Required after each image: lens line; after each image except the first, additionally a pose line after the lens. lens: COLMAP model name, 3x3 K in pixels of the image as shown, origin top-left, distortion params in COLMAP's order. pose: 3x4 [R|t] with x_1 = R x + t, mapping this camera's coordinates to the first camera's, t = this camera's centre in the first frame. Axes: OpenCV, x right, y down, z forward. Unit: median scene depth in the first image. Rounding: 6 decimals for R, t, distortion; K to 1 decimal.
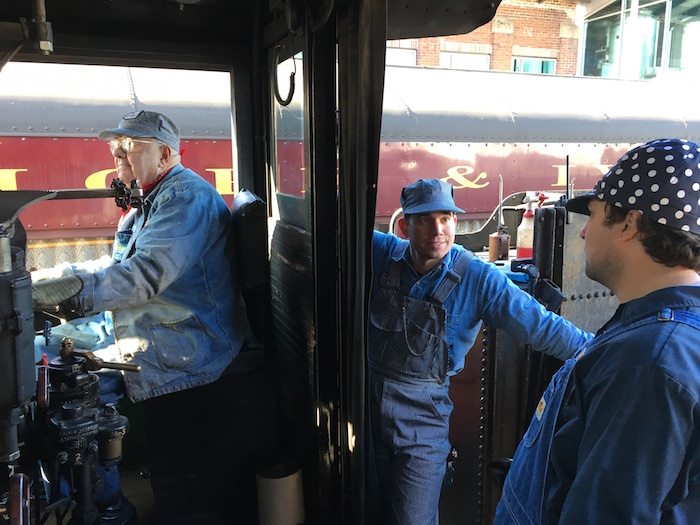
lens RADIAL K [[612.9, 0, 350.0], [0, 612.9, 262.5], [0, 0, 1]] dist [0.057975, -0.011553]
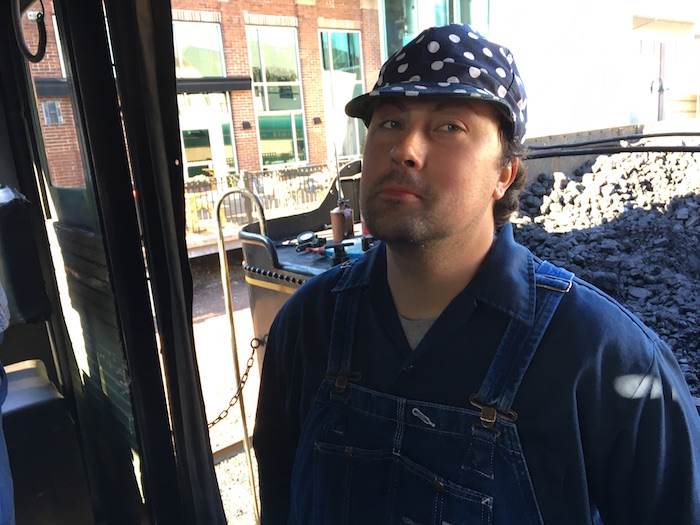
lens RADIAL K [[612.9, 0, 350.0], [0, 612.9, 262.5], [0, 0, 1]] dist [0.057975, -0.011553]
pose [[0.956484, -0.132387, 0.260022, 0.017443], [0.124156, 0.991106, 0.047903, -0.011081], [-0.264051, -0.013535, 0.964414, 0.154419]]
